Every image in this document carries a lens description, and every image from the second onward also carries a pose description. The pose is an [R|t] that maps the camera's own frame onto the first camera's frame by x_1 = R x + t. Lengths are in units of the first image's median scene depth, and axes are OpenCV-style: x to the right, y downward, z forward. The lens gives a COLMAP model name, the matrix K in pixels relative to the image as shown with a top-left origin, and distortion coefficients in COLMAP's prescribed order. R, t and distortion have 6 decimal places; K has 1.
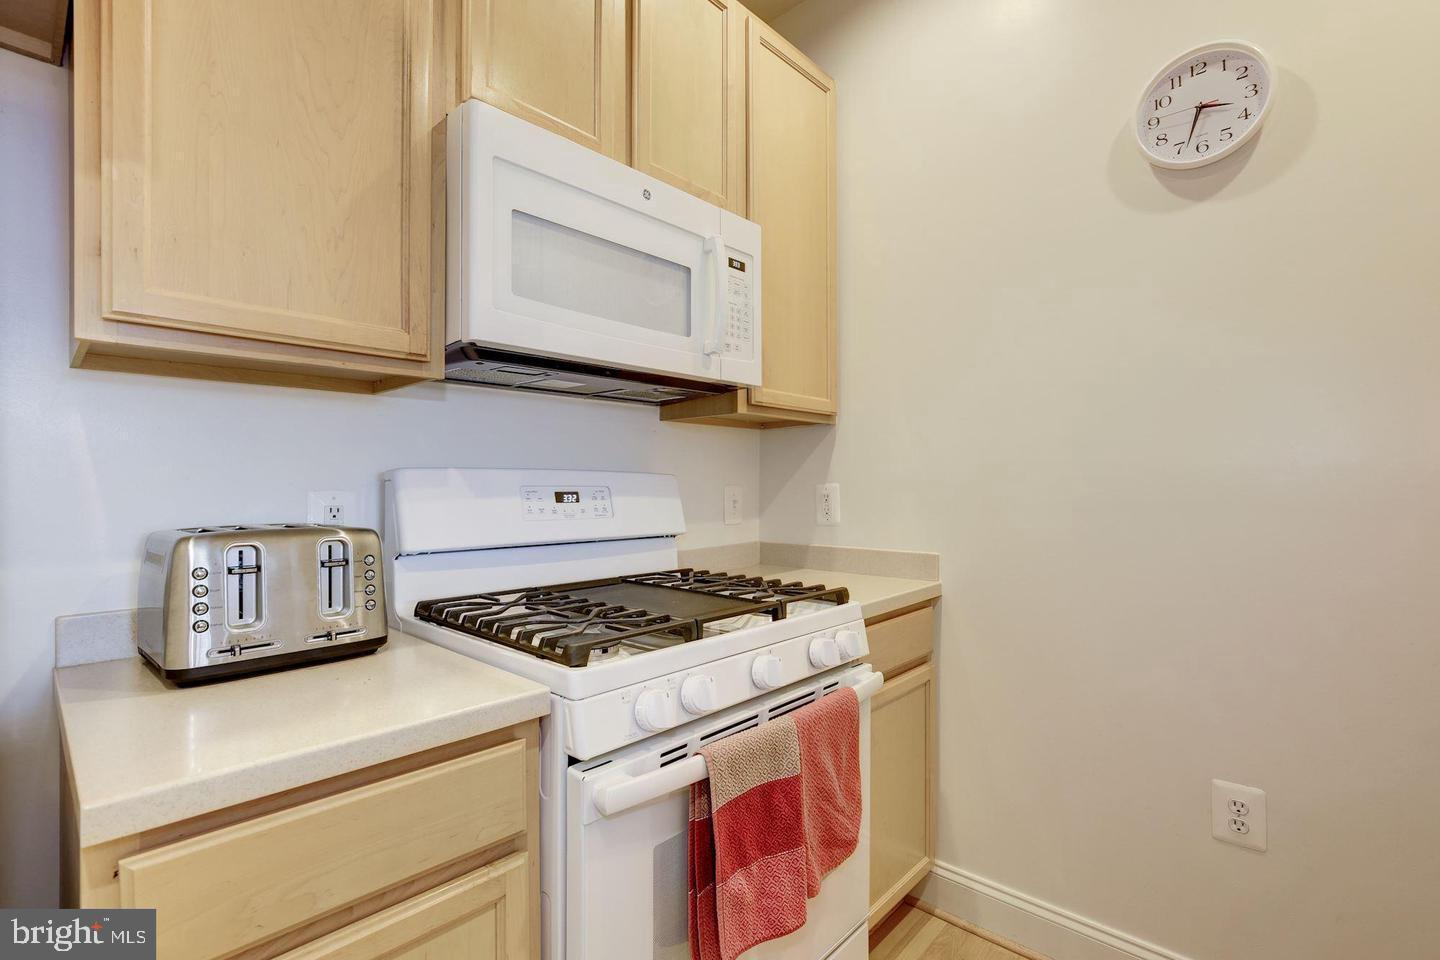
lens RADIAL K [[651.1, 0, 724.3], [0, 651.1, 483.4], [0, 0, 1]] dist [-0.016184, 0.001261]
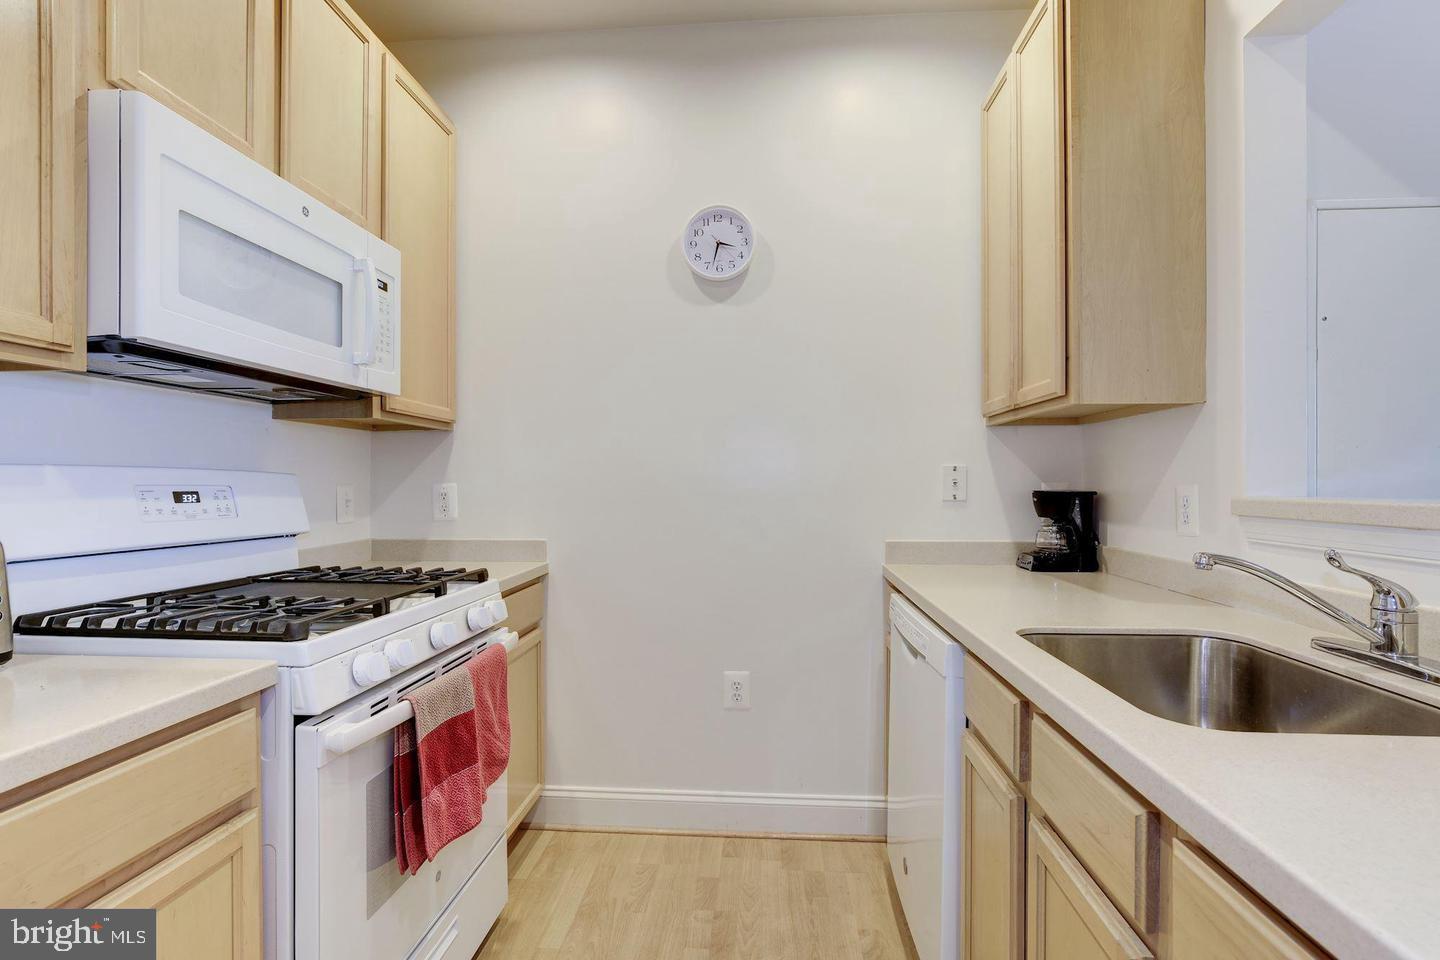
lens RADIAL K [[651.1, 0, 724.3], [0, 651.1, 483.4], [0, 0, 1]] dist [-0.016184, 0.001261]
pose [[0.783156, 0.002059, 0.621822, -0.236126], [-0.002020, 0.999998, -0.000768, 0.000244], [-0.621822, -0.000654, 0.783158, -0.253539]]
